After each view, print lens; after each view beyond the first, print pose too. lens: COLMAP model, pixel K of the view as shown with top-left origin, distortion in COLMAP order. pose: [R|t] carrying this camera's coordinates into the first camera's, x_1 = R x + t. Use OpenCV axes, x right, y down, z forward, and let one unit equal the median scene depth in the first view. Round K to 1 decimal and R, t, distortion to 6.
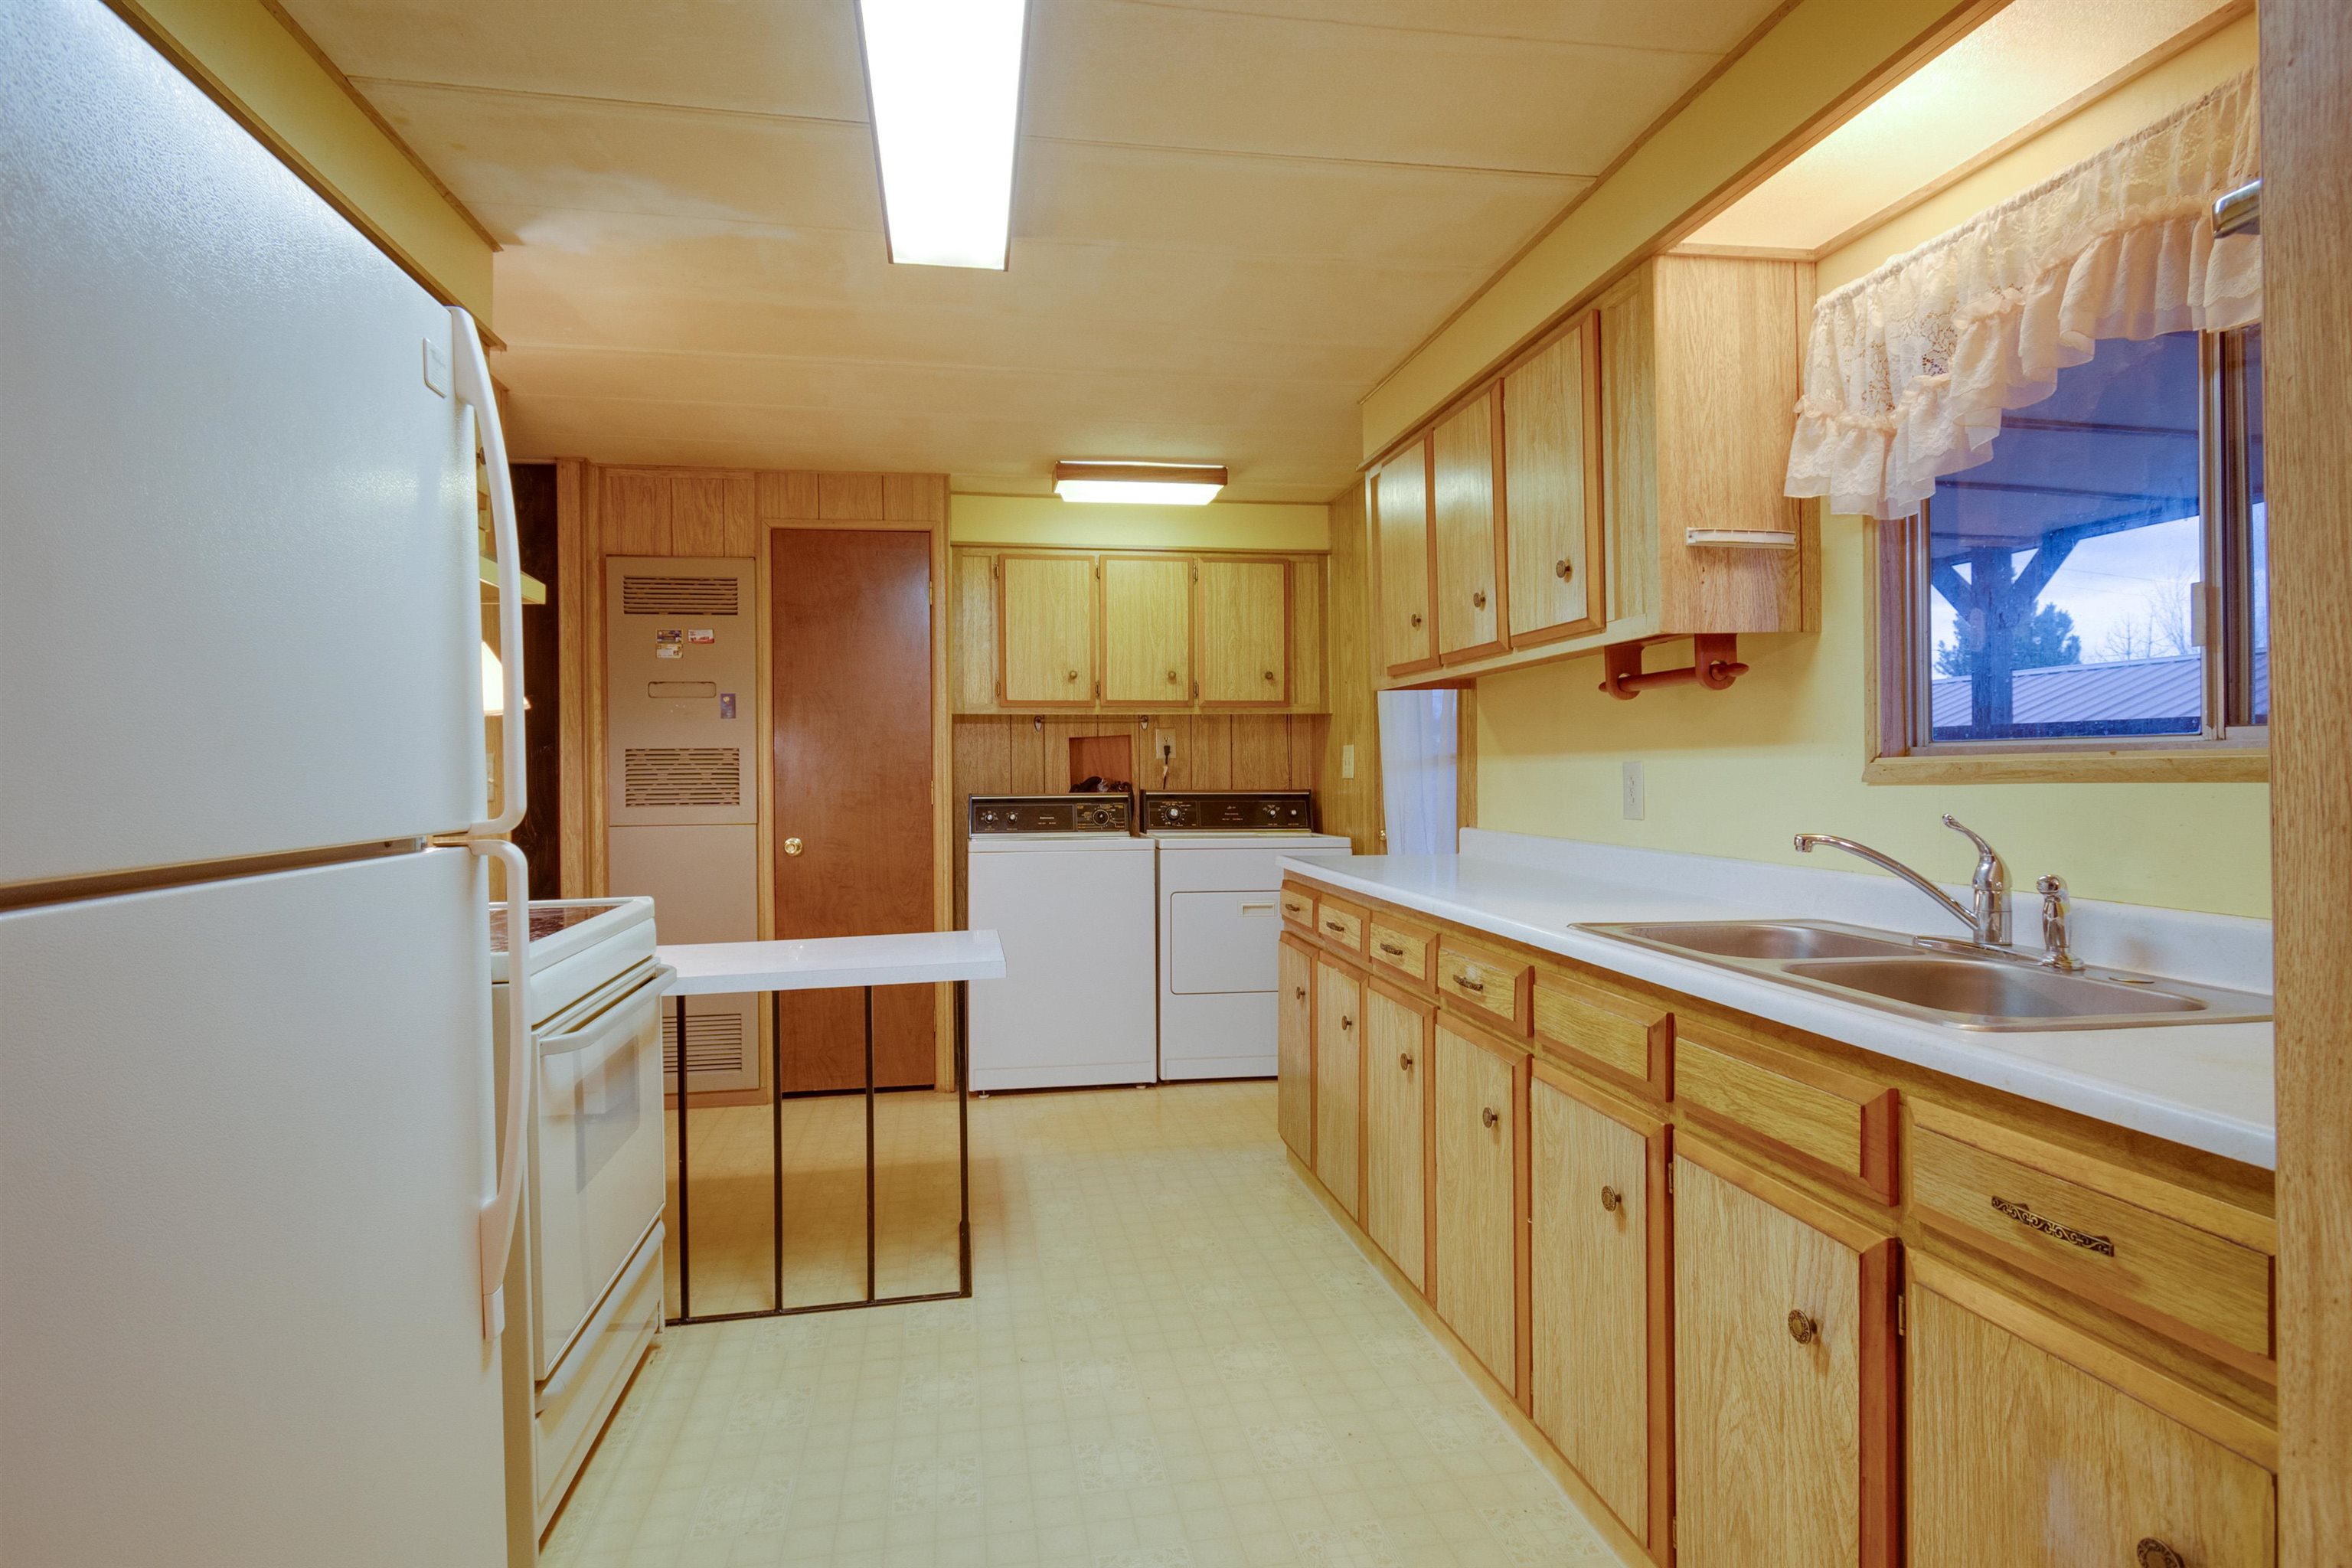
lens RADIAL K [[1214.9, 0, 1174.1], [0, 1214.9, 782.2], [0, 0, 1]] dist [-0.000849, 0.001039]
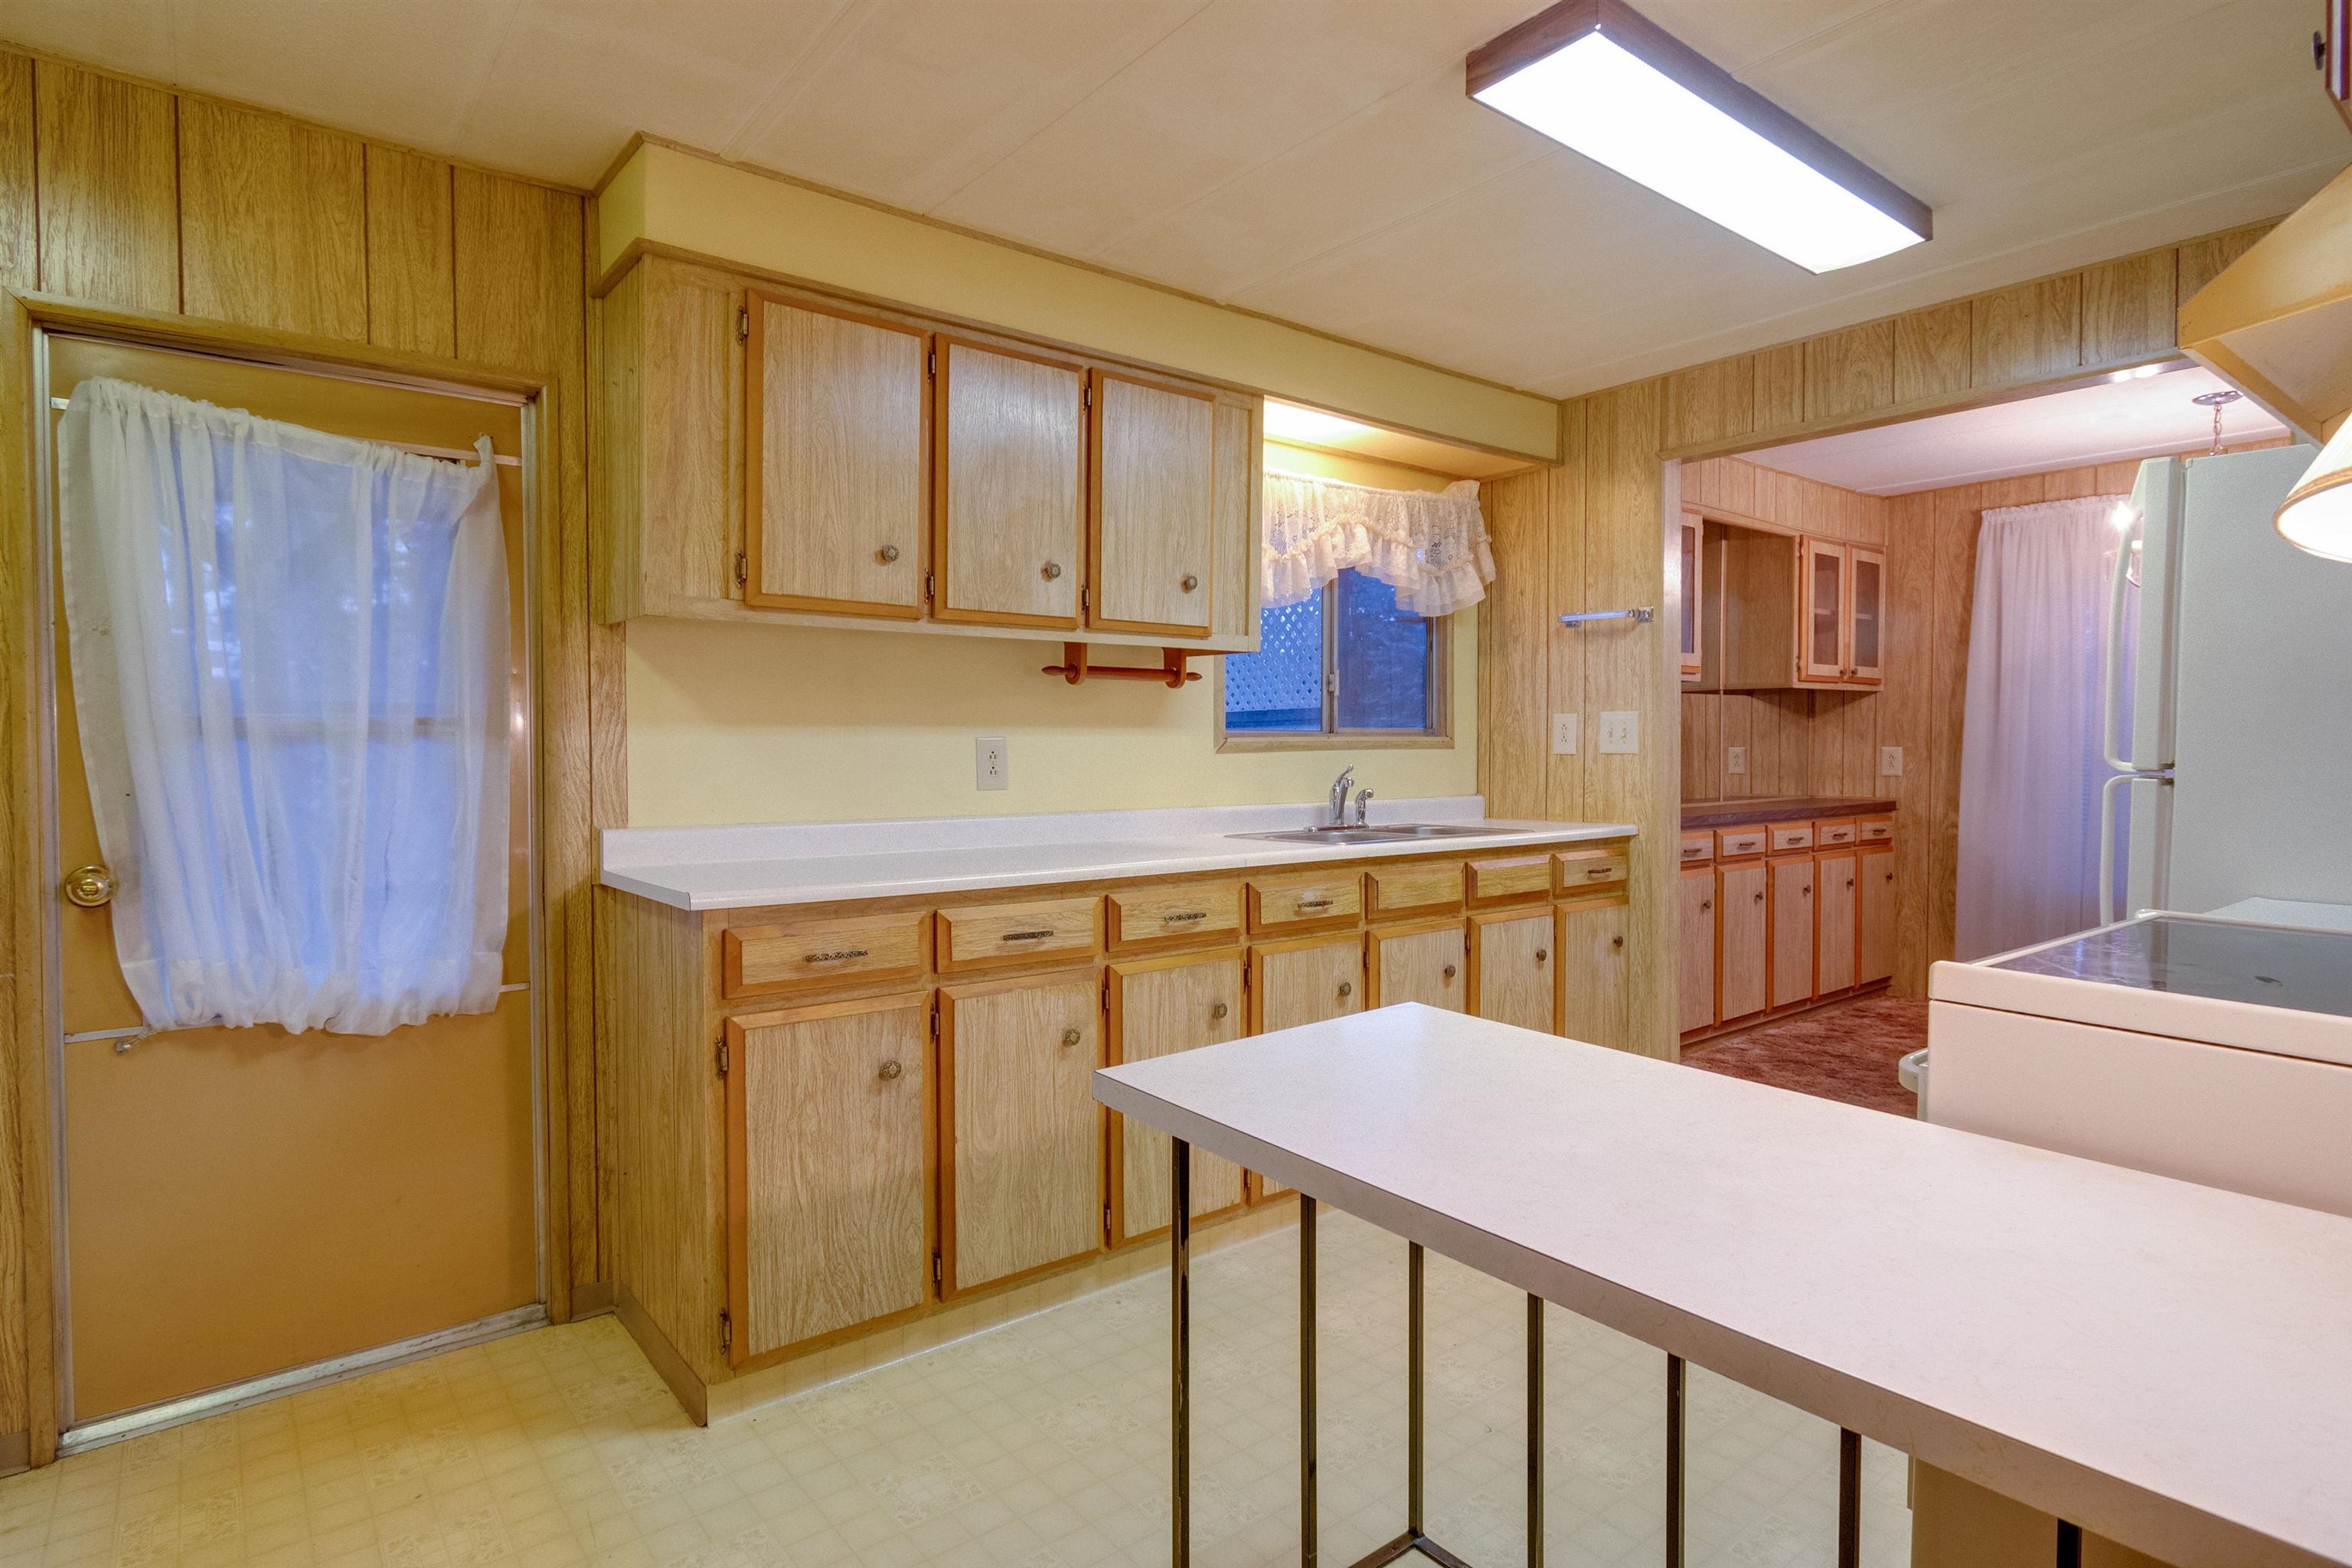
lens RADIAL K [[1214.9, 0, 1166.6], [0, 1214.9, 775.6], [0, 0, 1]] dist [-0.000849, 0.001039]
pose [[-0.467803, -0.016493, 0.883679, -0.801275], [0.010677, 0.999647, 0.024310, -0.007994], [-0.883768, 0.020808, -0.467462, 1.652769]]
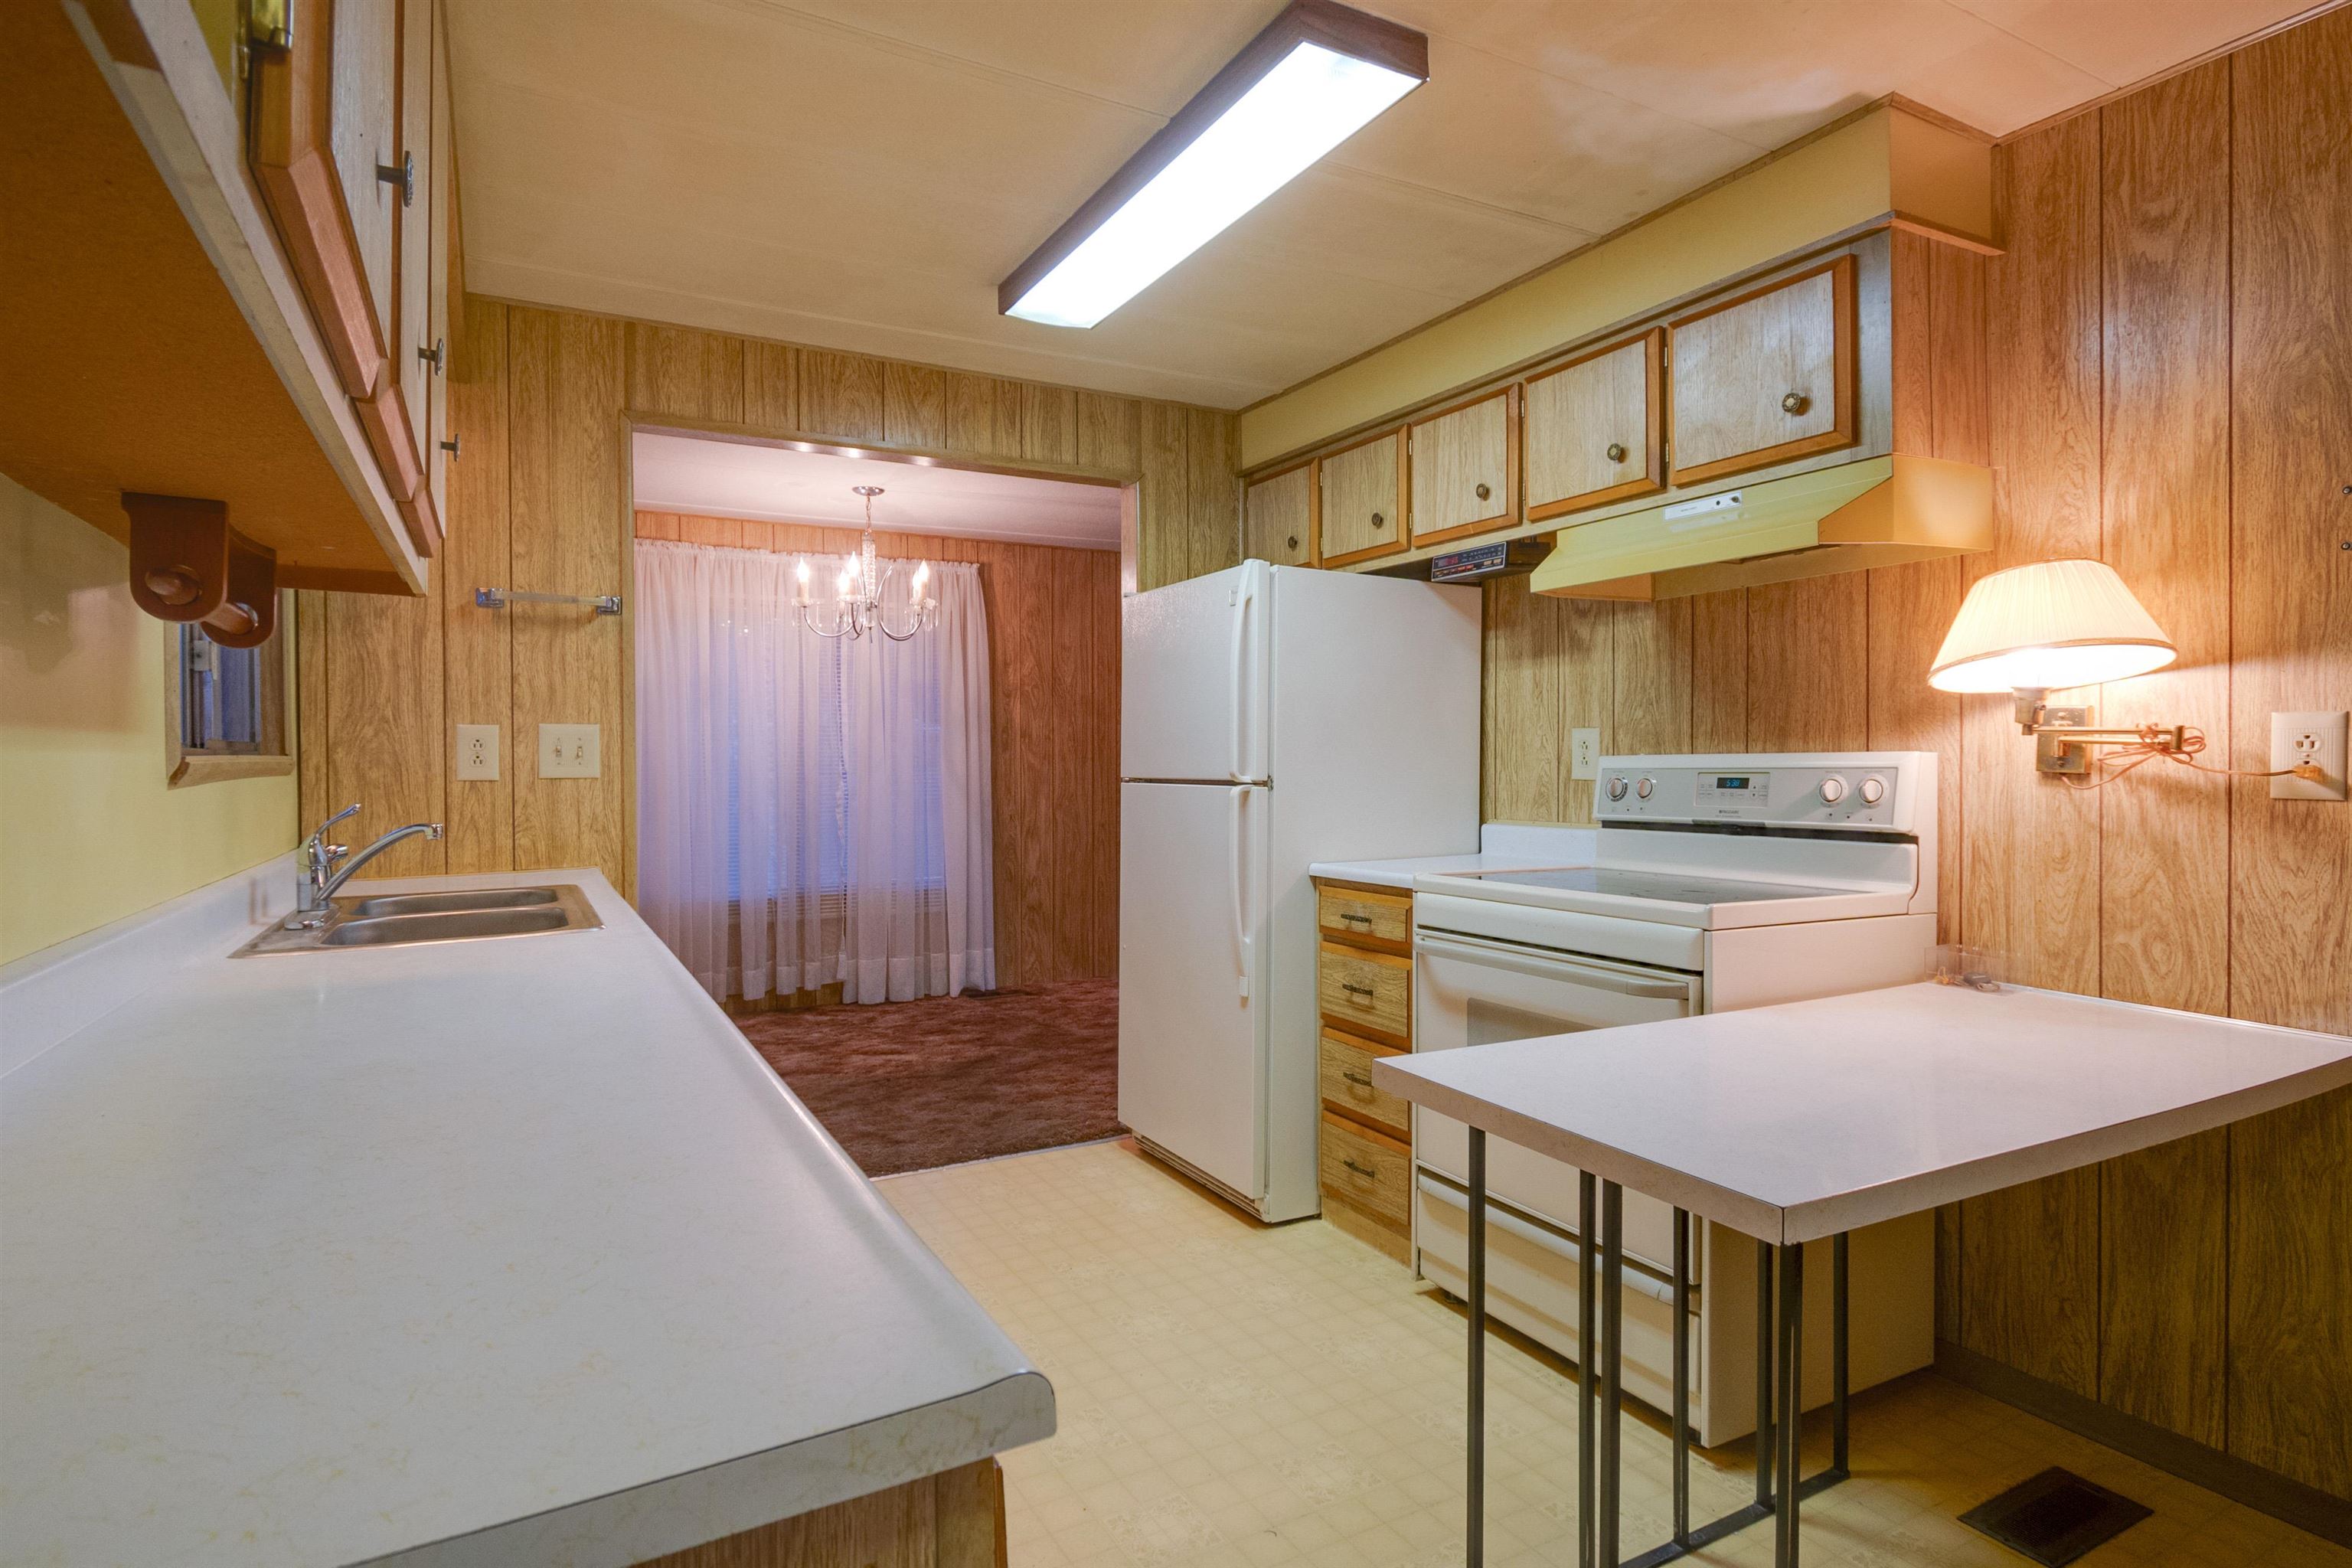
lens RADIAL K [[1214.9, 0, 1168.6], [0, 1214.9, 771.1], [0, 0, 1]] dist [-0.000849, 0.001039]
pose [[-0.949327, 0.014129, -0.313971, 0.174469], [0.009267, 0.999813, 0.016973, -0.014665], [0.314152, 0.013204, -0.949281, 1.760972]]
